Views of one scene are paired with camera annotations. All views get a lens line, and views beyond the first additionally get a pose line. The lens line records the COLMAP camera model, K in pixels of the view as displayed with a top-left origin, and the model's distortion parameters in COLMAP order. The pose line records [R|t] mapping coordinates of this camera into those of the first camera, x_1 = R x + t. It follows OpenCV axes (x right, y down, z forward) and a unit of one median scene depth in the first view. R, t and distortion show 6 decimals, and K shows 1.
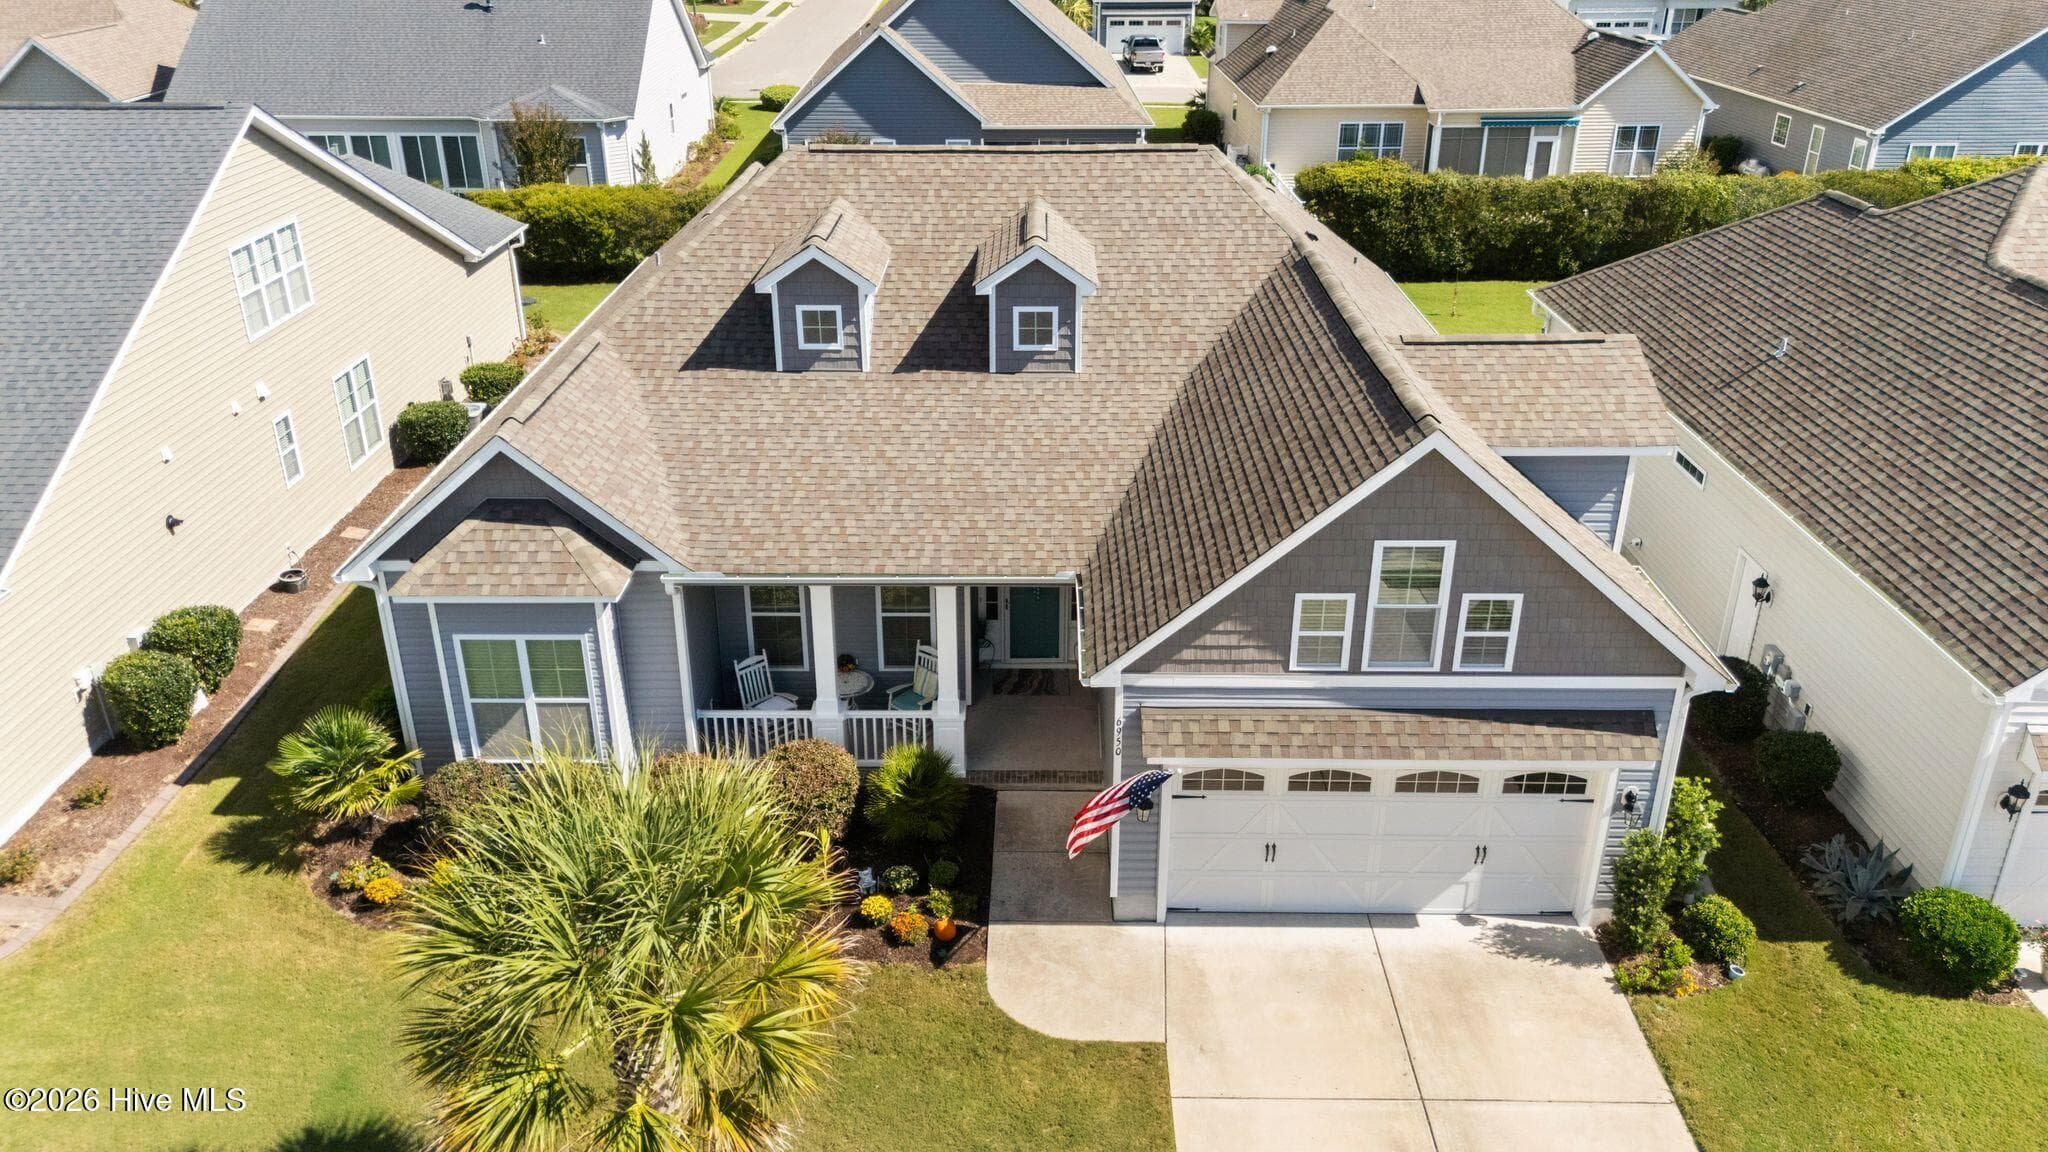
lens RADIAL K [[1504.5, 0, 1020.2], [0, 1504.5, 571.5], [0, 0, 1]] dist [0.063883, -0.059970]
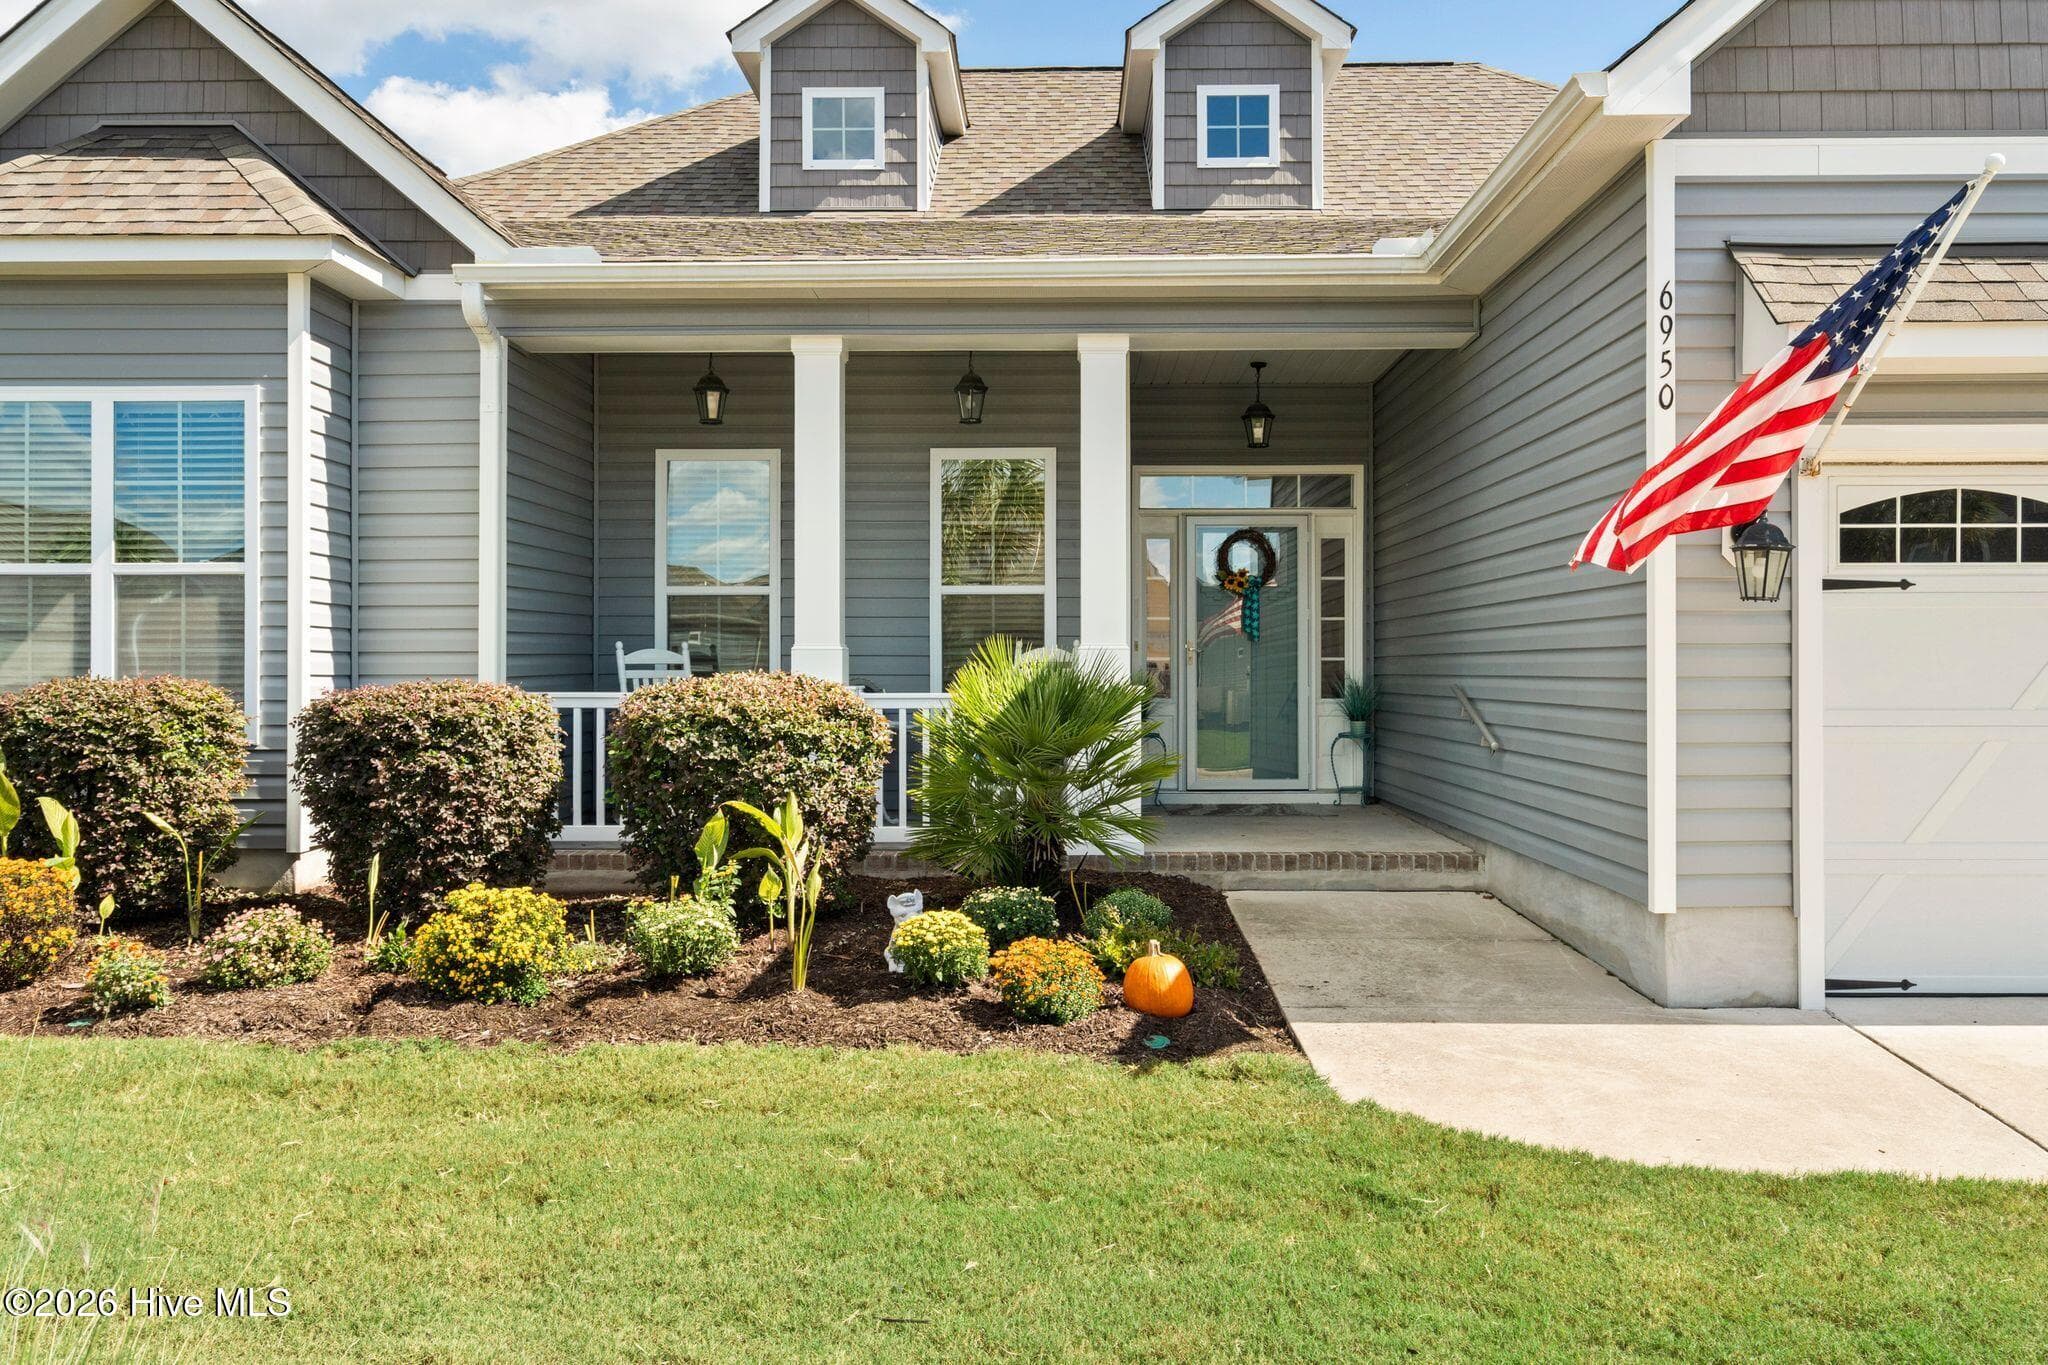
lens RADIAL K [[1621.3, 0, 1029.6], [0, 1621.3, 661.7], [0, 0, 1]] dist [0.006672, 0.003209]
pose [[0.999985, 0.000601, -0.005475, -0.070883], [-0.002882, 0.904163, -0.427179, 0.304323], [0.004693, 0.427188, 0.904151, 0.630847]]
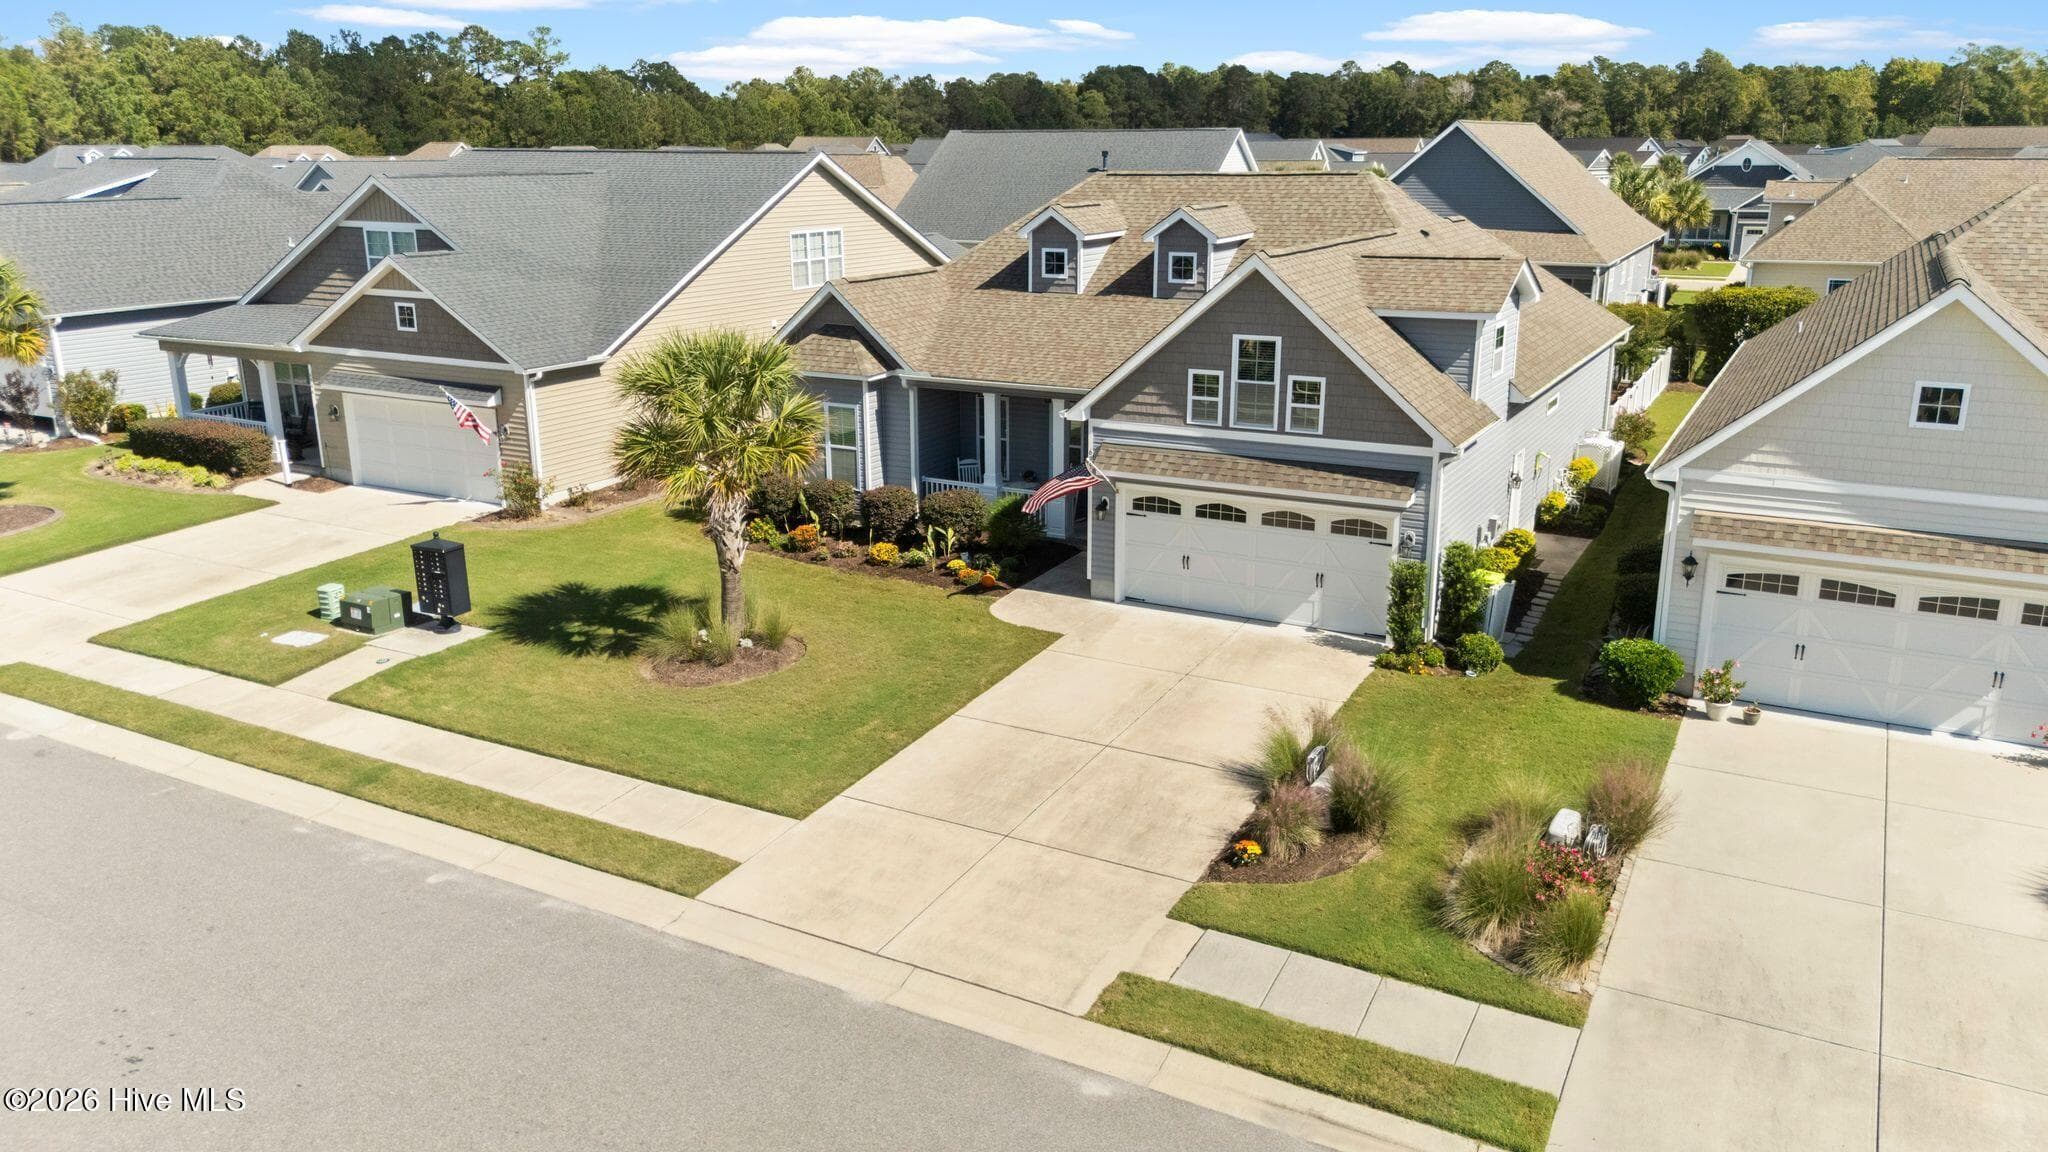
lens RADIAL K [[1504.5, 0, 1017.3], [0, 1504.5, 568.2], [0, 0, 1]] dist [0.063883, -0.059970]
pose [[0.879452, 0.127592, -0.458568, 0.677573], [-0.199341, 0.973576, -0.111411, 0.376281], [0.432236, 0.189392, 0.881648, -0.384711]]
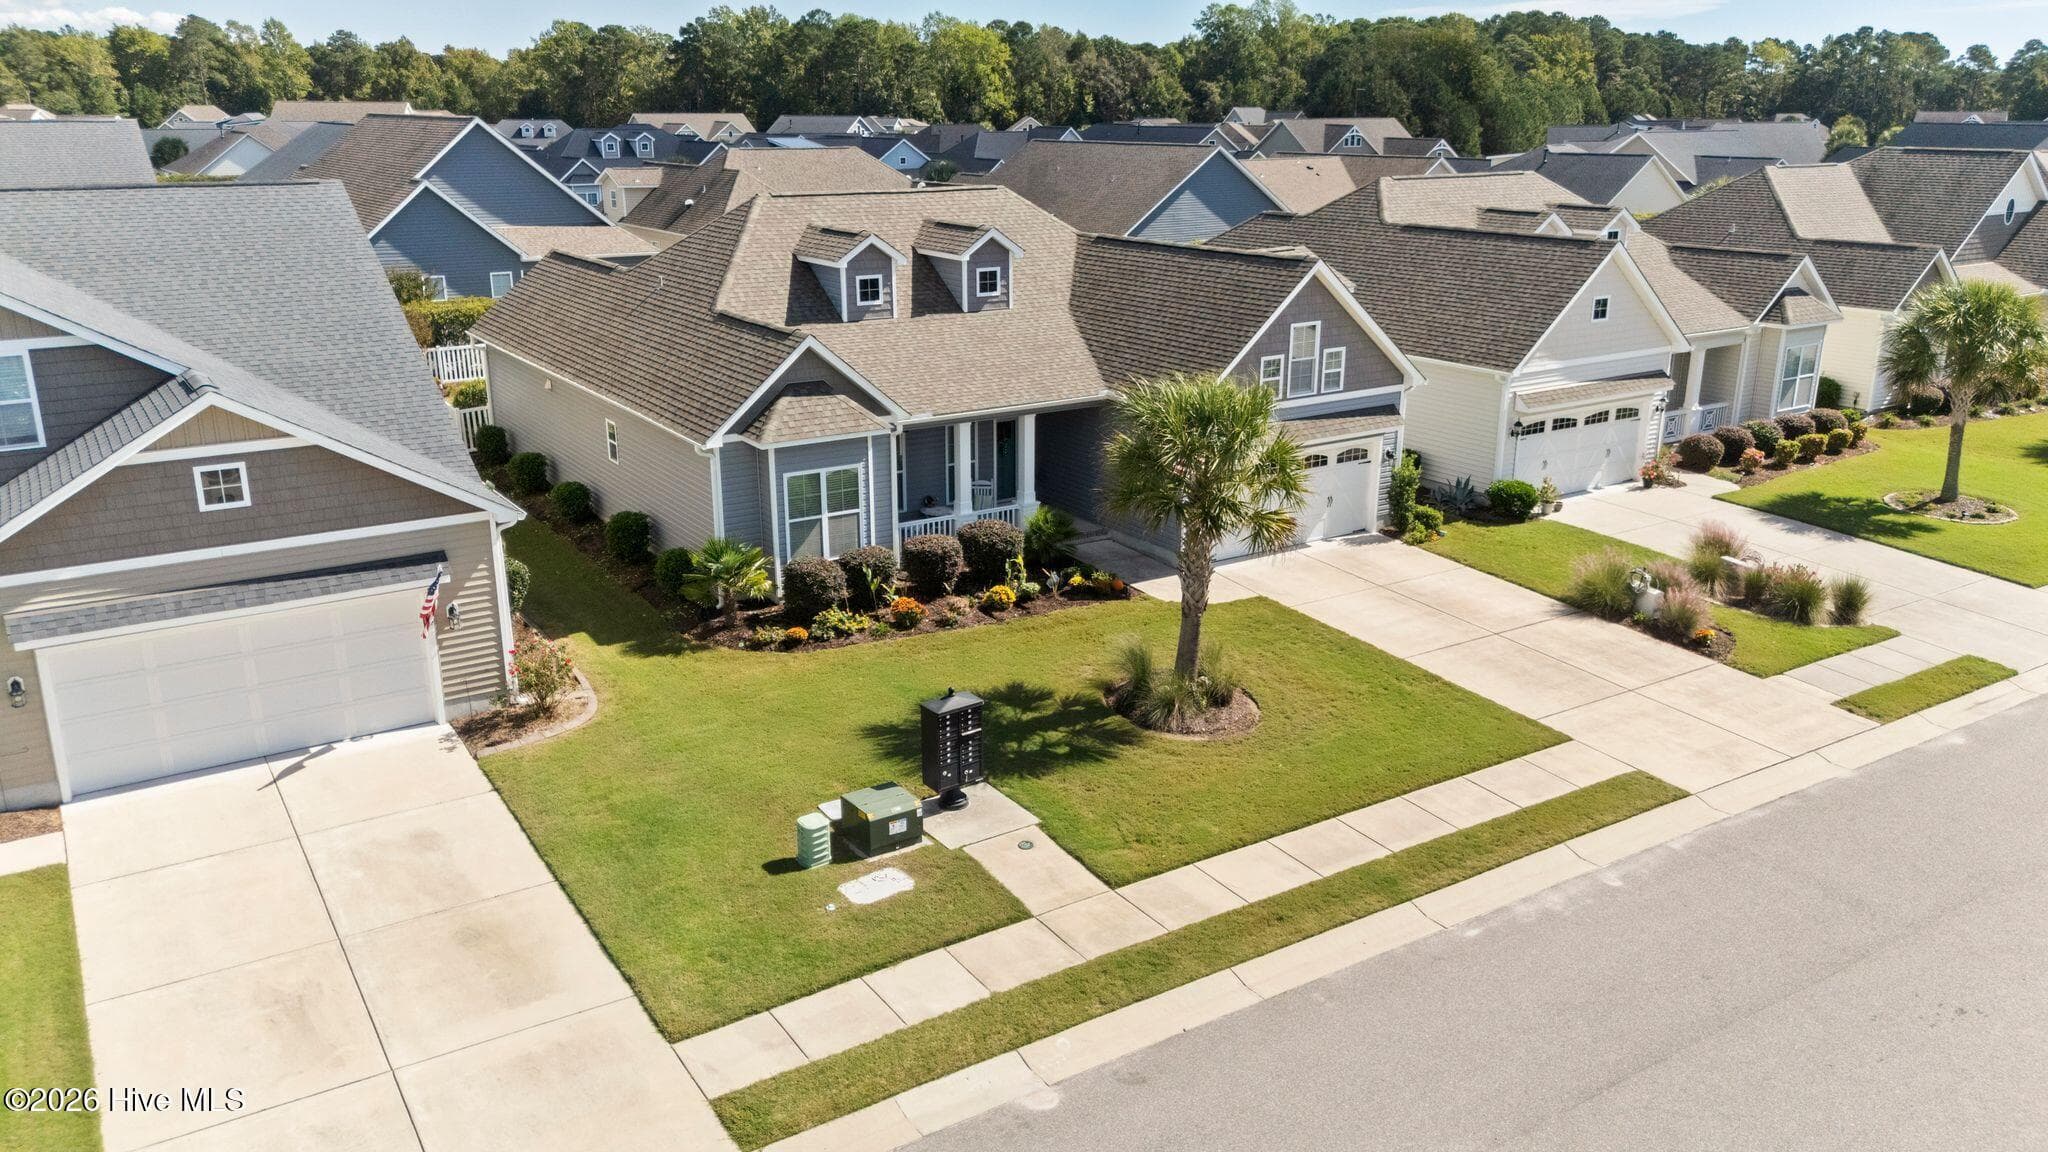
lens RADIAL K [[1504.5, 0, 1007.7], [0, 1504.5, 586.1], [0, 0, 1]] dist [0.063883, -0.059970]
pose [[0.835882, -0.167084, 0.522861, -1.002646], [0.232107, 0.970786, -0.060840, 0.297835], [-0.497420, 0.172214, 0.850244, -0.381410]]
